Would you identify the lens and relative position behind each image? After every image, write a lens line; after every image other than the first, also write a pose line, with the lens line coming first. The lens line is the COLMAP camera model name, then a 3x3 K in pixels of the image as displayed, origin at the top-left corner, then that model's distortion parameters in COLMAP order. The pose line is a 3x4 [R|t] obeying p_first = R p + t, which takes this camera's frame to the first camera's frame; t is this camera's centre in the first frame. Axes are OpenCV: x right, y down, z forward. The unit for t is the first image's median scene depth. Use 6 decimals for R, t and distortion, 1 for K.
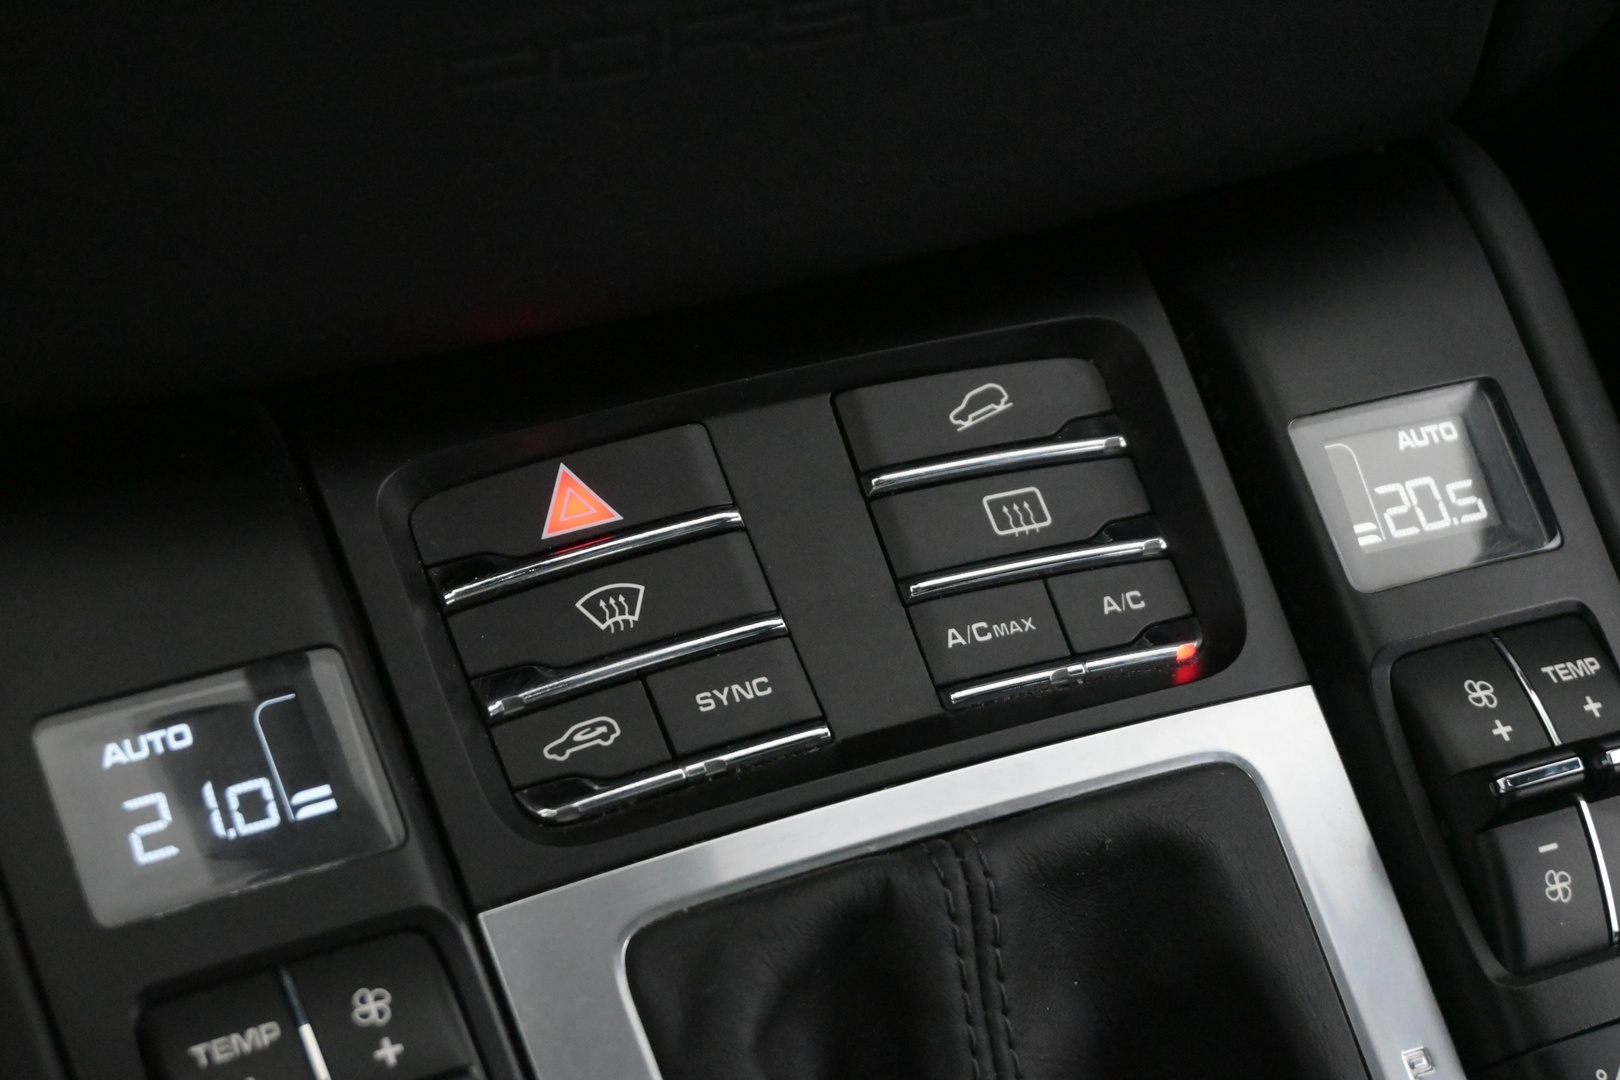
lens RADIAL K [[2922.1, 0, 810.0], [0, 2922.1, 540.0], [0, 0, 1]] dist [0.017413, -0.071253]
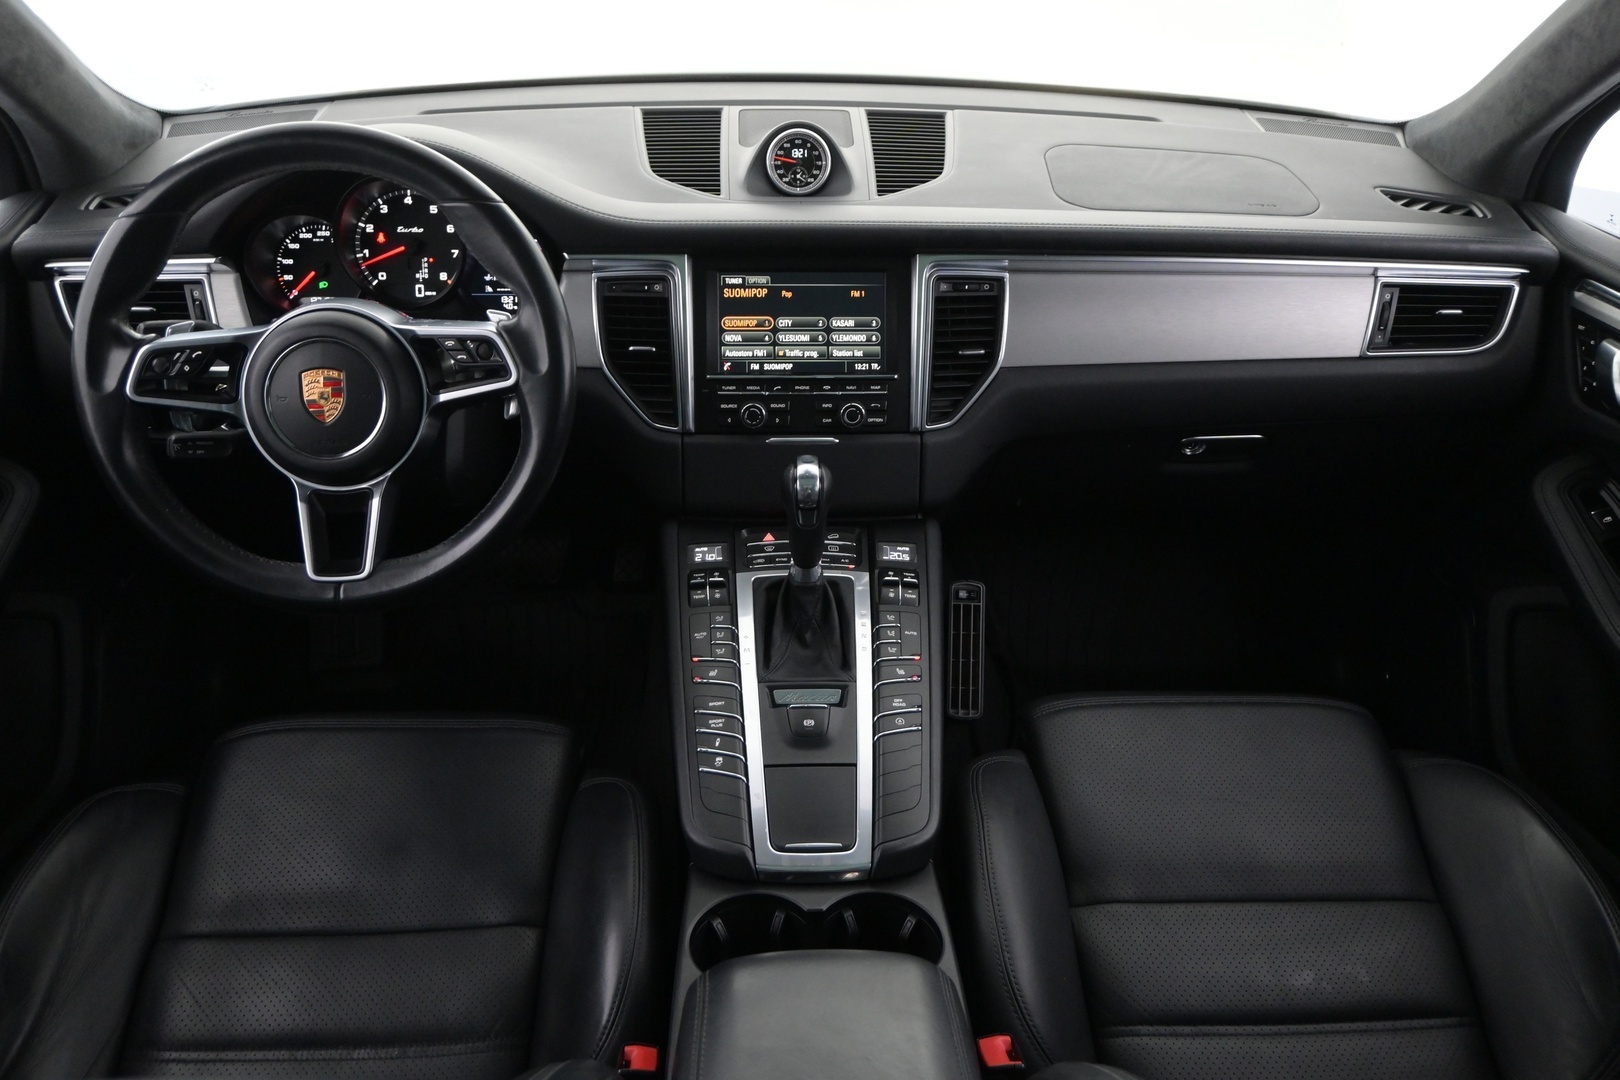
lens RADIAL K [[1287.7, 0, 817.5], [0, 1287.7, 531.9], [0, 0, 1]] dist [-0.009331, -0.002173]
pose [[0.920590, 0.028330, -0.389503, 1.314967], [-0.194217, 0.898497, -0.393679, 1.249591], [0.338814, 0.438065, 0.832649, -1.663059]]
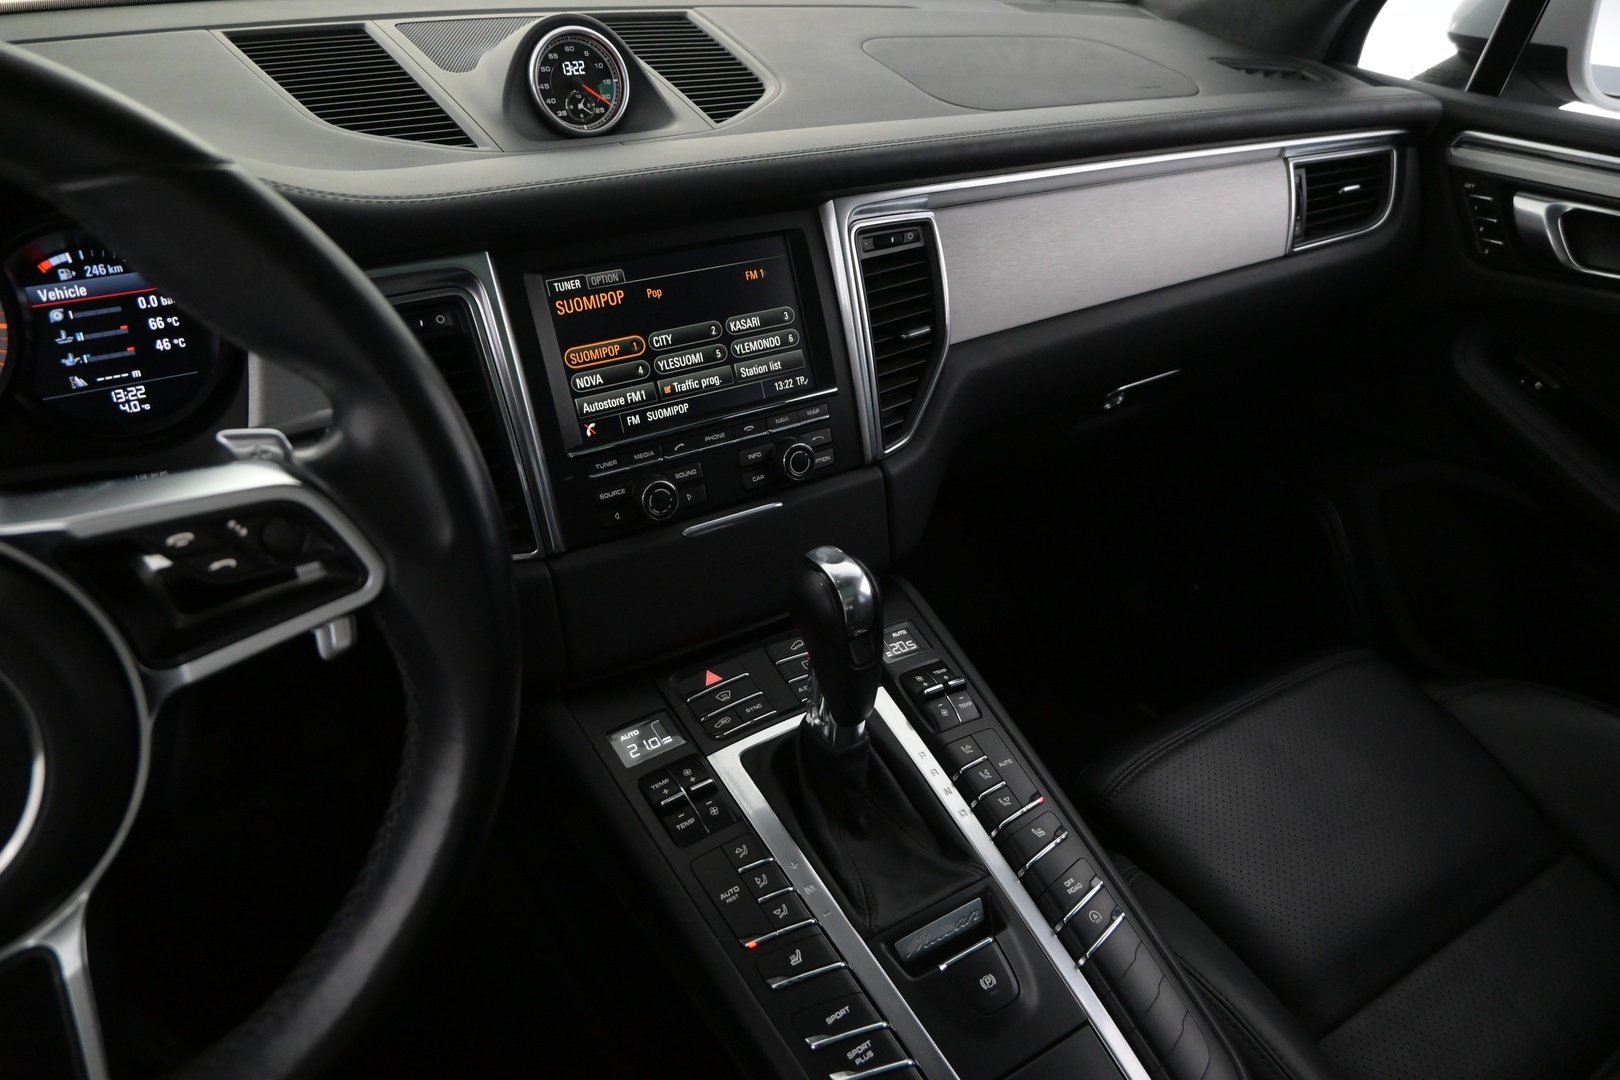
lens RADIAL K [[1107.6, 0, 811.5], [0, 1107.6, 534.4], [0, 0, 1]] dist [-0.003611, -0.000661]
pose [[0.975268, -0.214083, 0.054970, 0.024943], [0.219952, 0.915519, -0.336818, 0.416276], [0.021781, 0.340578, 0.939964, -0.721055]]
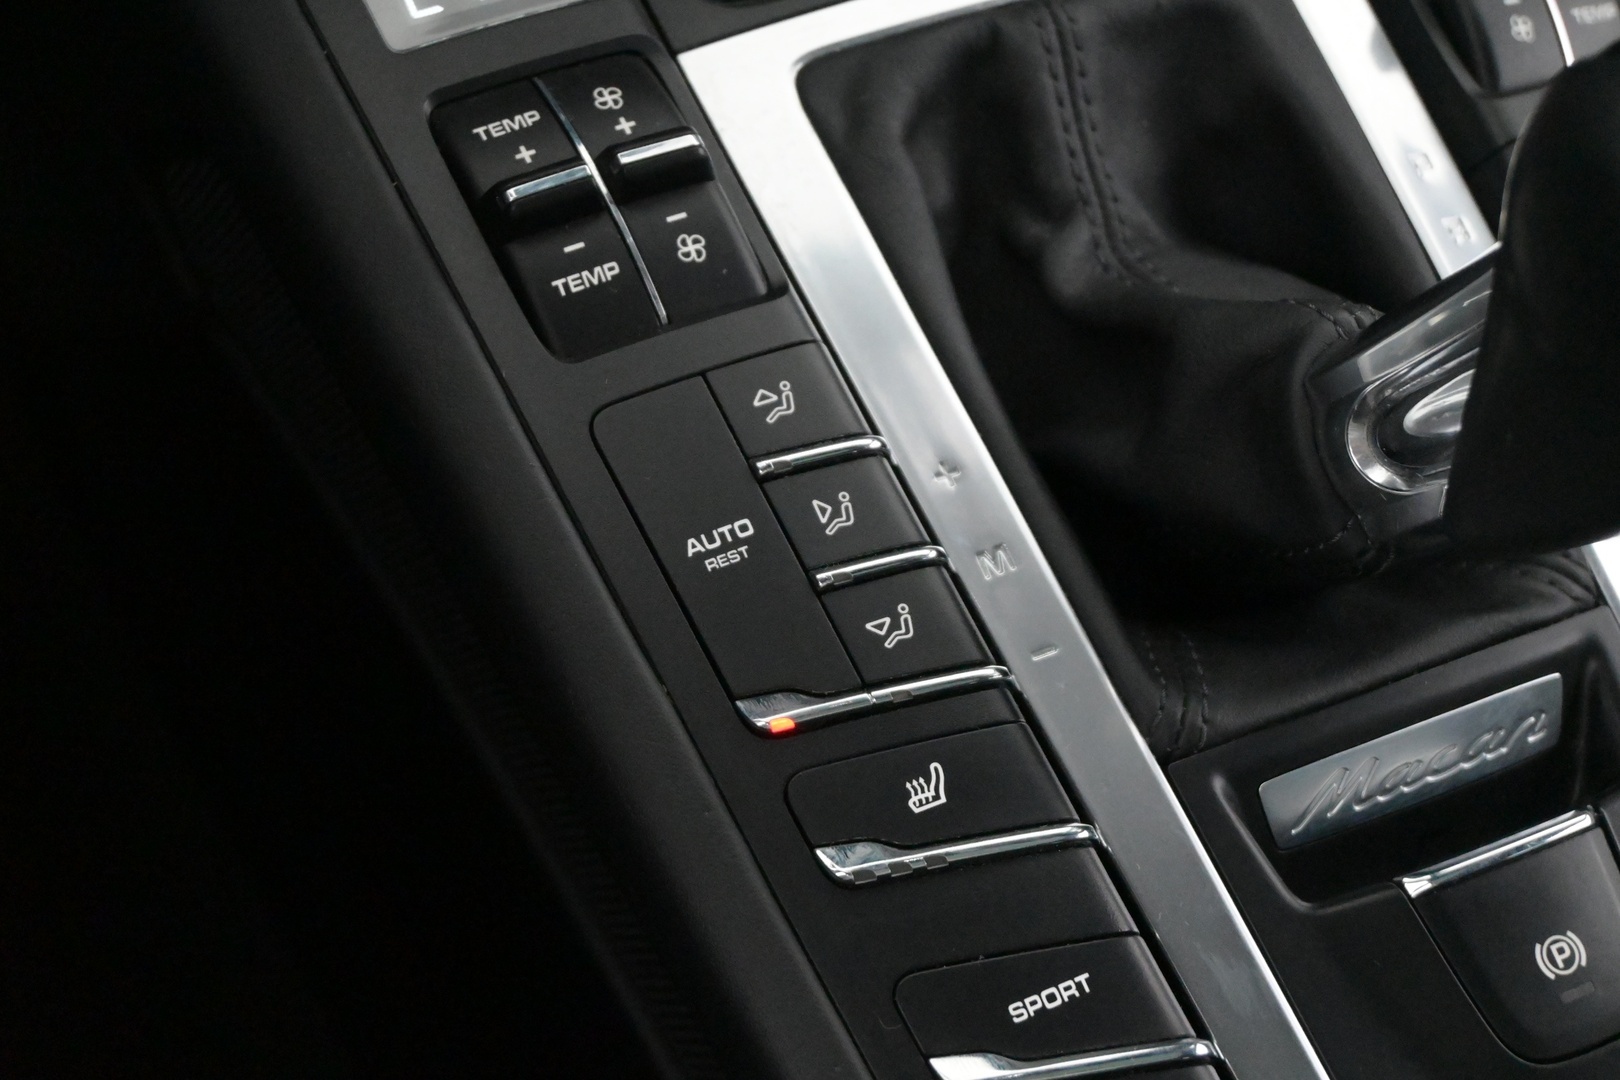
lens RADIAL K [[2922.1, 0, 810.0], [0, 2922.1, 540.0], [0, 0, 1]] dist [0.017413, -0.071253]
pose [[0.997096, -0.075773, 0.007666, -0.079397], [0.075860, 0.997050, -0.011674, 0.347465], [-0.006759, 0.012221, 0.999902, -0.264595]]
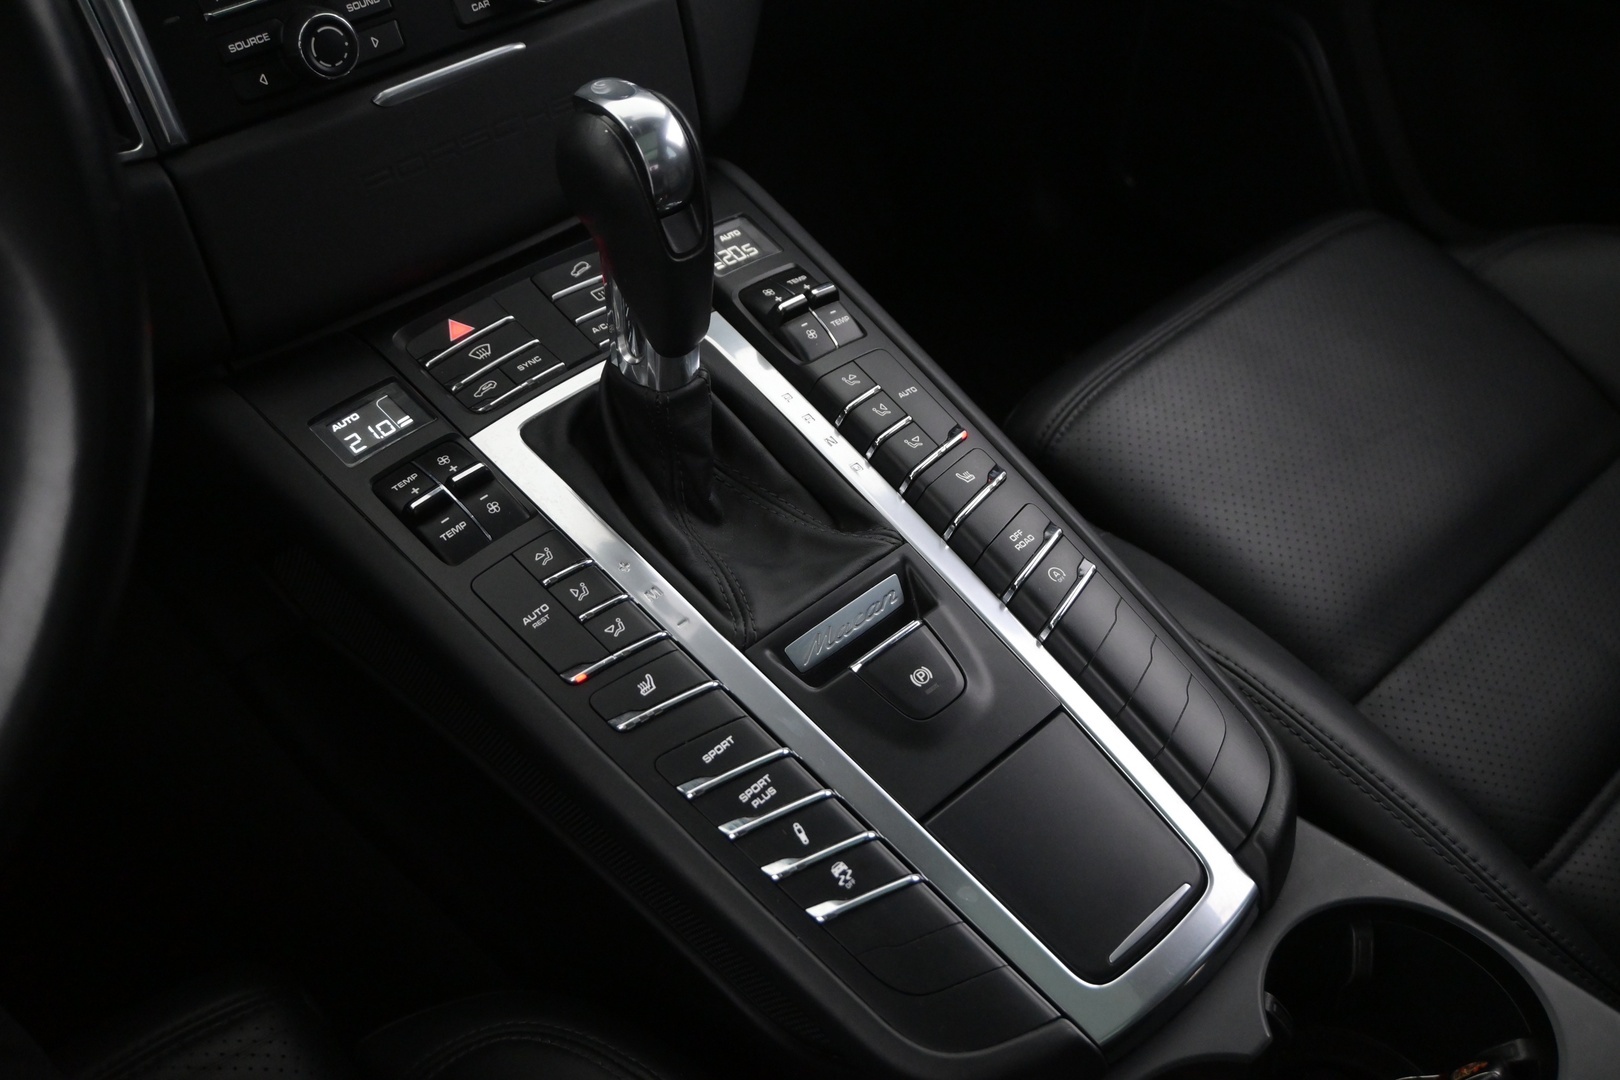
lens RADIAL K [[1549.8, 0, 810.0], [0, 1549.8, 540.0], [0, 0, 1]] dist [-0.013104, 0.000870]
pose [[0.923993, -0.359781, 0.129595, -0.032095], [0.374390, 0.920125, -0.114899, 0.526699], [-0.077905, 0.154685, 0.984887, -0.577720]]
